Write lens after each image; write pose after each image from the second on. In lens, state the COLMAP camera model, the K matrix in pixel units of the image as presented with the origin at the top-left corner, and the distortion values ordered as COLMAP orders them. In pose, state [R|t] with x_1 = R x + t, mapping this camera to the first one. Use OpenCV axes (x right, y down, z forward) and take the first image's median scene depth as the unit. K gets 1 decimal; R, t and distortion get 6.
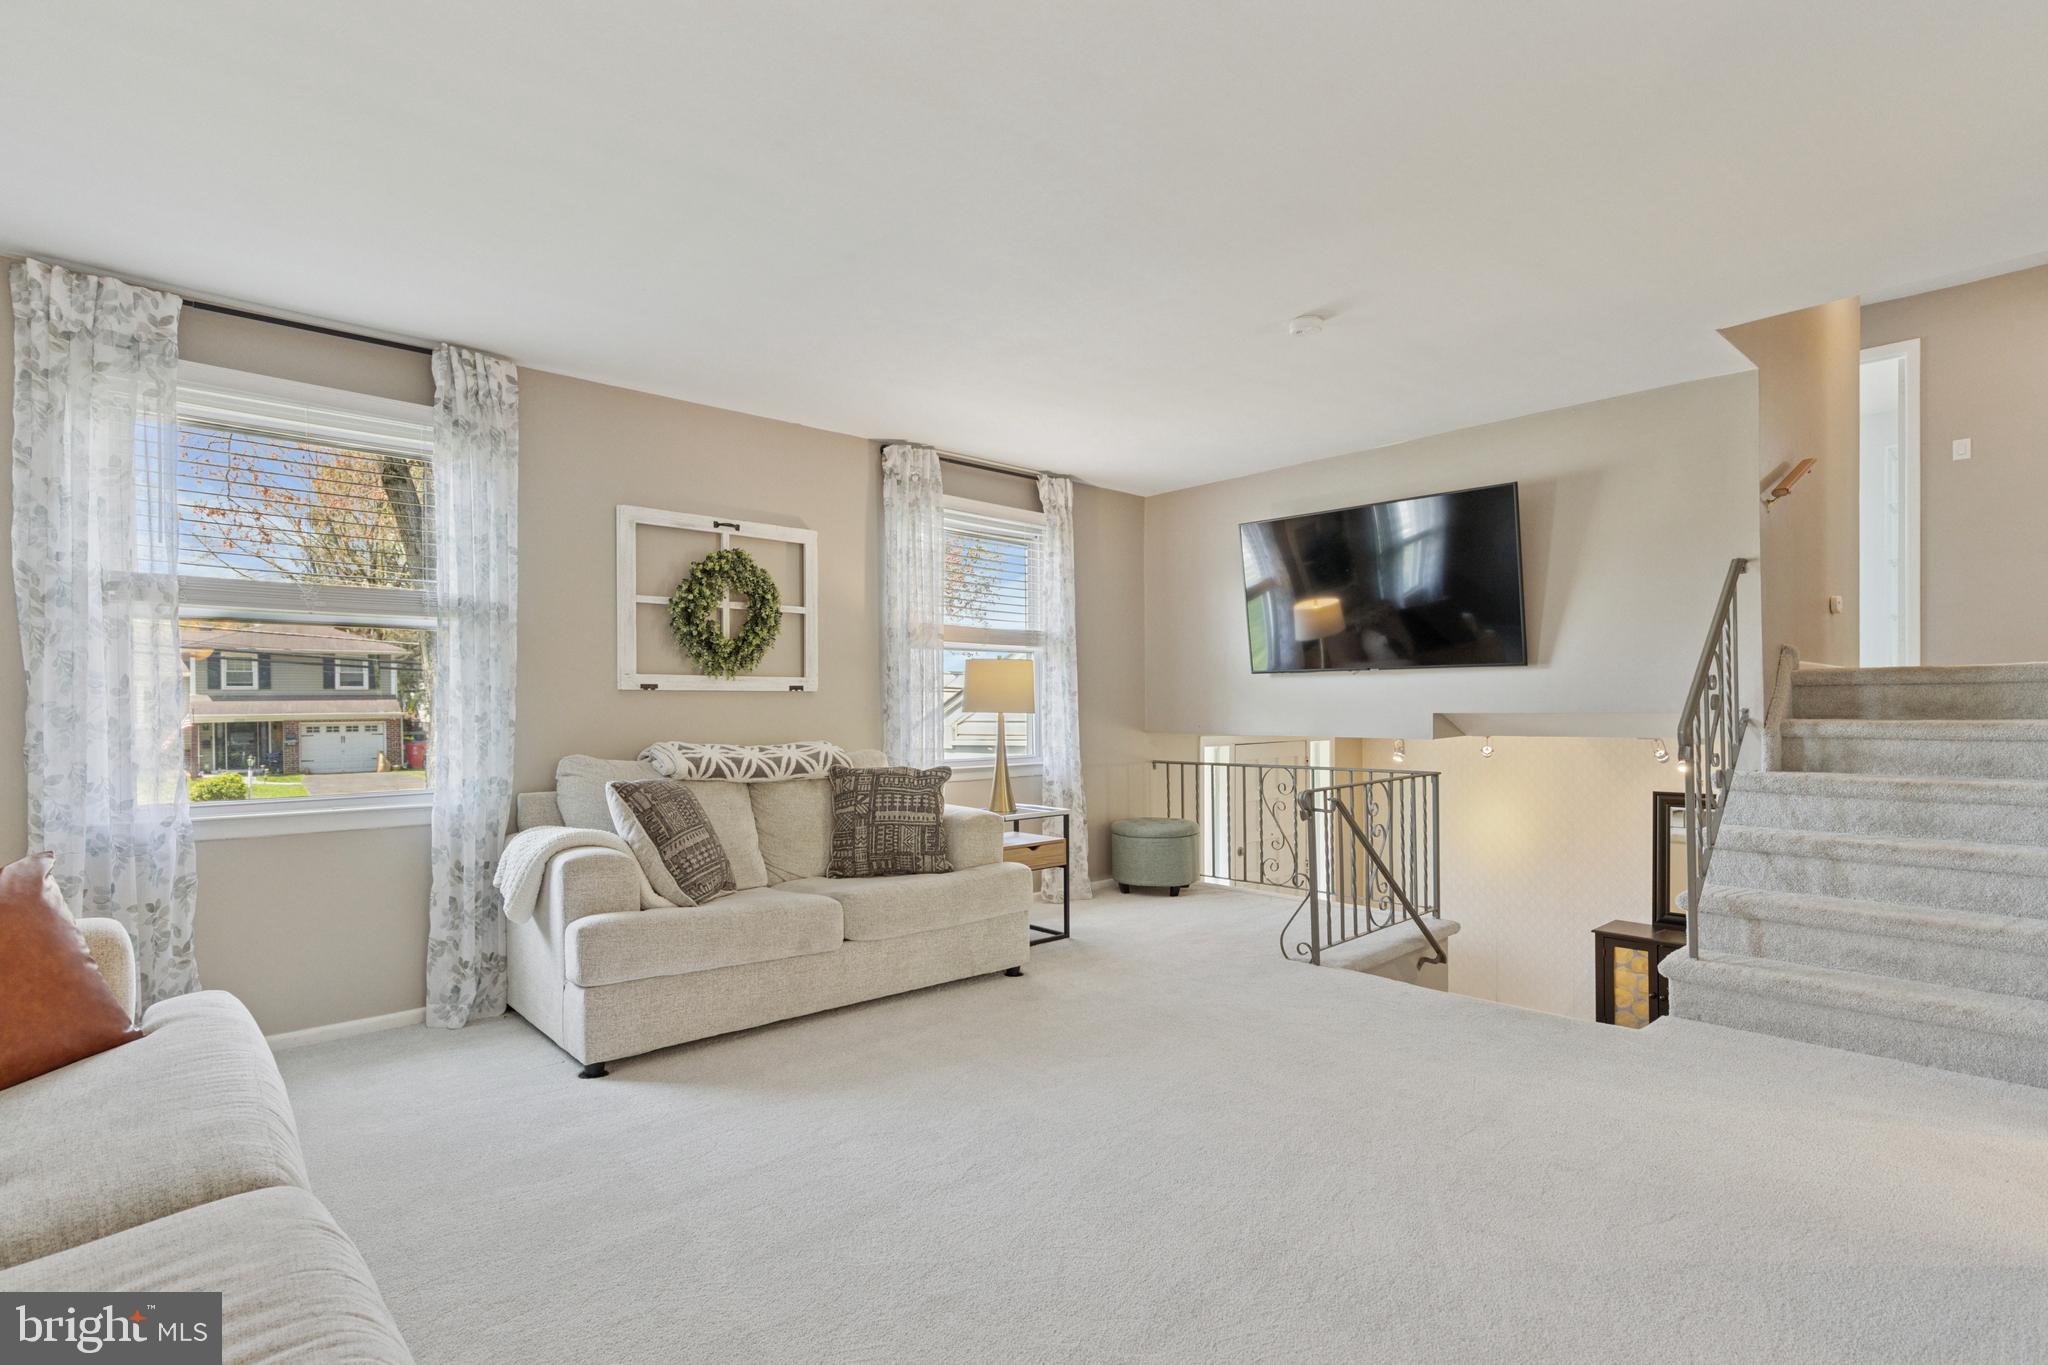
lens RADIAL K [[994.5, 0, 1023.6], [0, 994.5, 714.2], [0, 0, 1]] dist [0.000031, 0.001413]
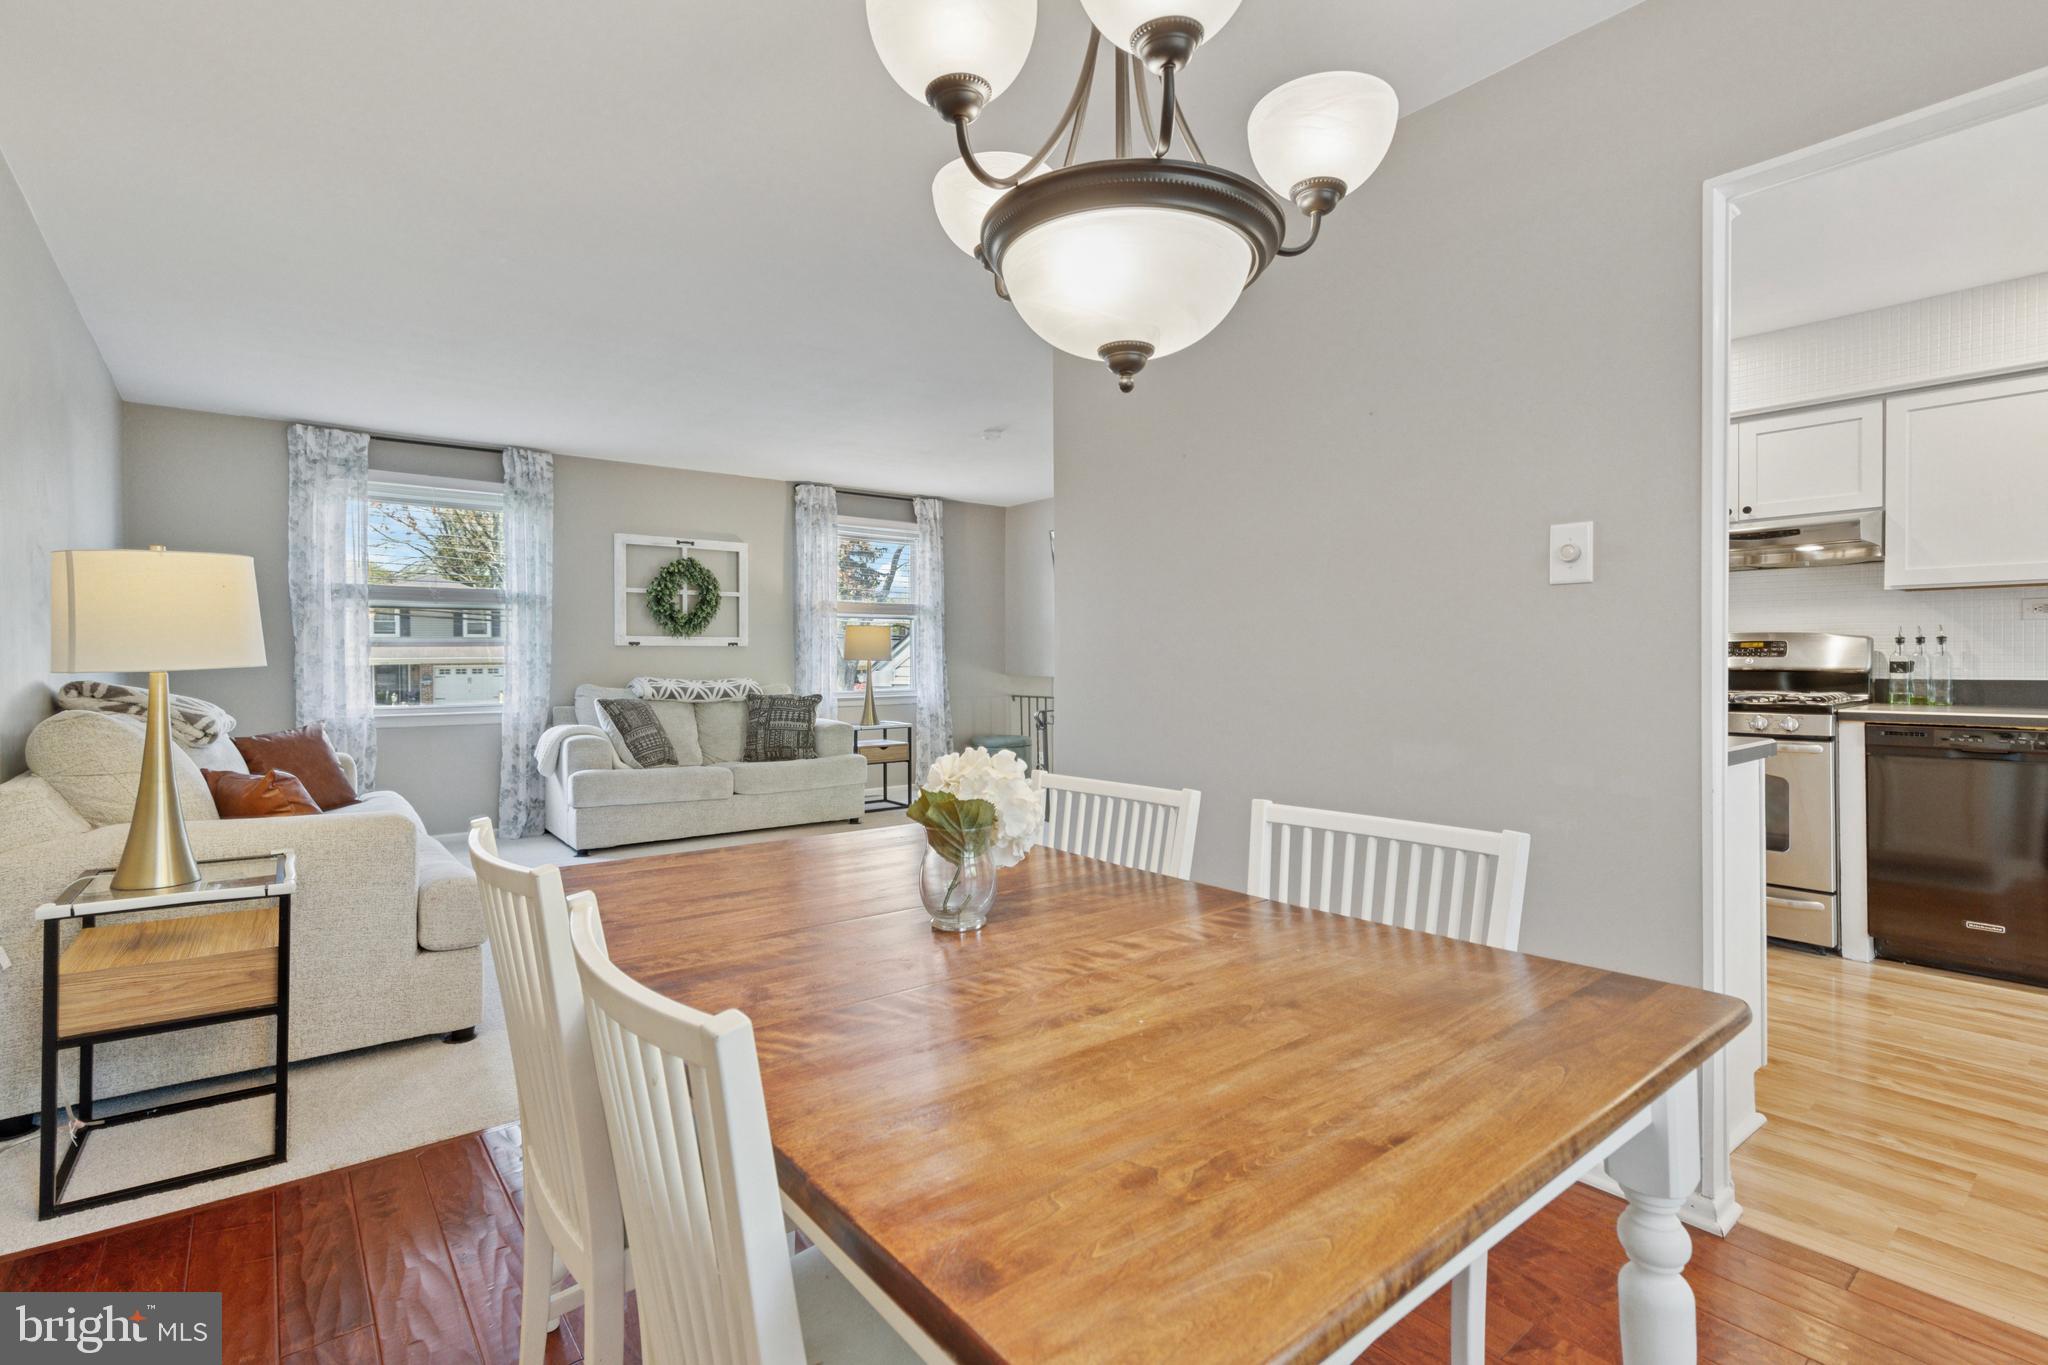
lens RADIAL K [[943.4, 0, 1023.0], [0, 943.4, 665.9], [0, 0, 1]] dist [0.003414, 0.000234]
pose [[0.997409, 0.005291, -0.071740, 0.371435], [-0.004937, 0.999975, 0.005121, -0.001971], [0.071765, -0.004754, 0.997410, -0.501541]]
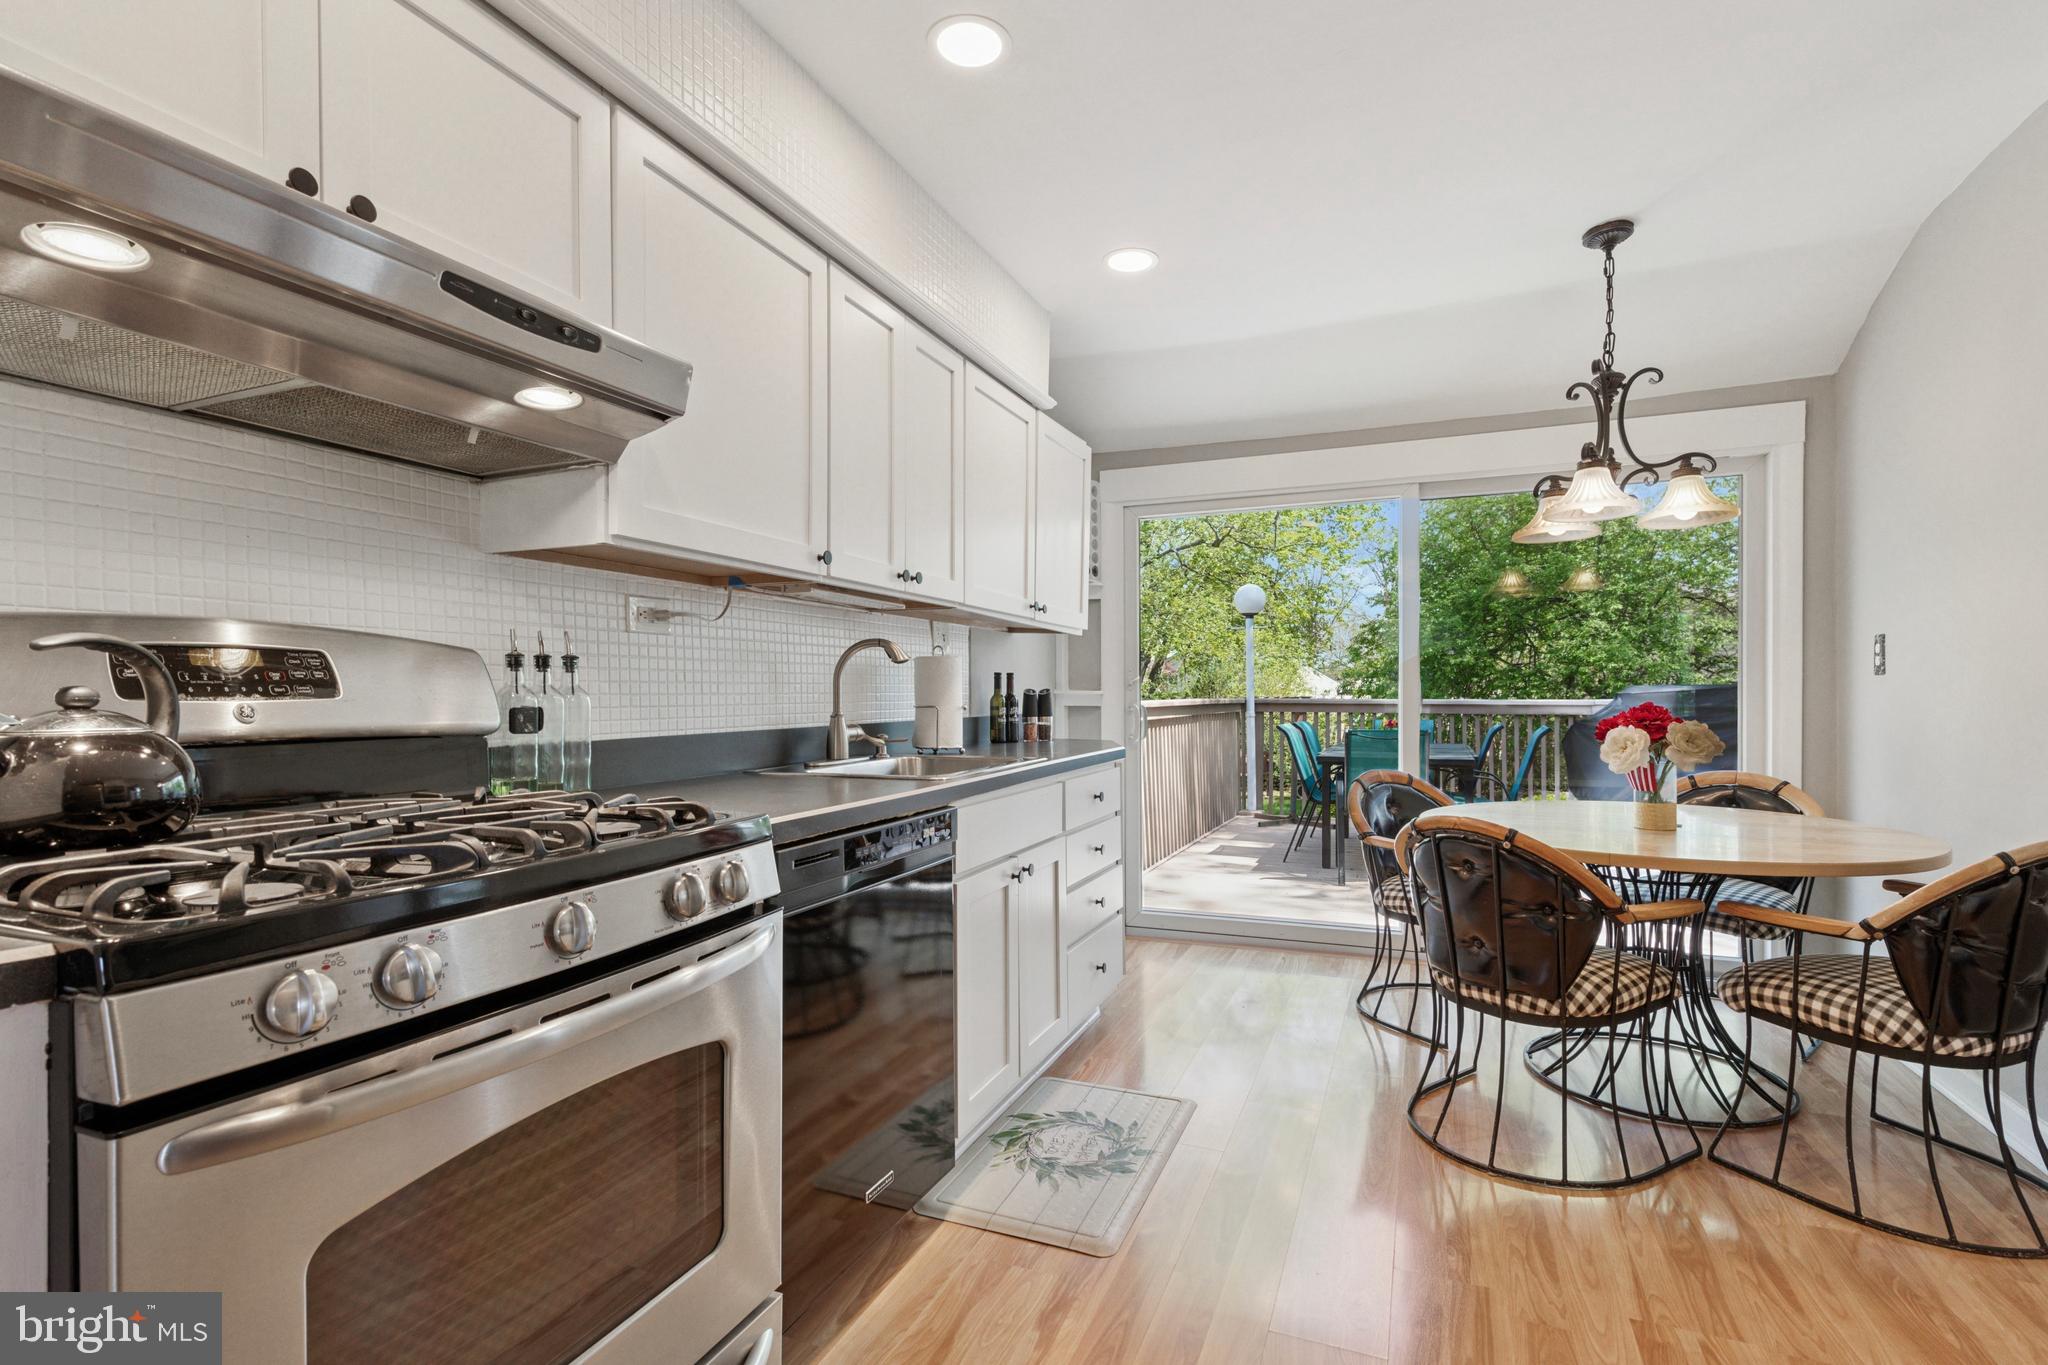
lens RADIAL K [[953.4, 0, 1020.2], [0, 953.4, 702.8], [0, 0, 1]] dist [0.001040, 0.000063]
pose [[-0.405419, 0.004191, 0.914122, 0.682373], [0.016521, 0.999860, 0.002743, -0.005356], [-0.913982, 0.016214, -0.405431, 0.442805]]
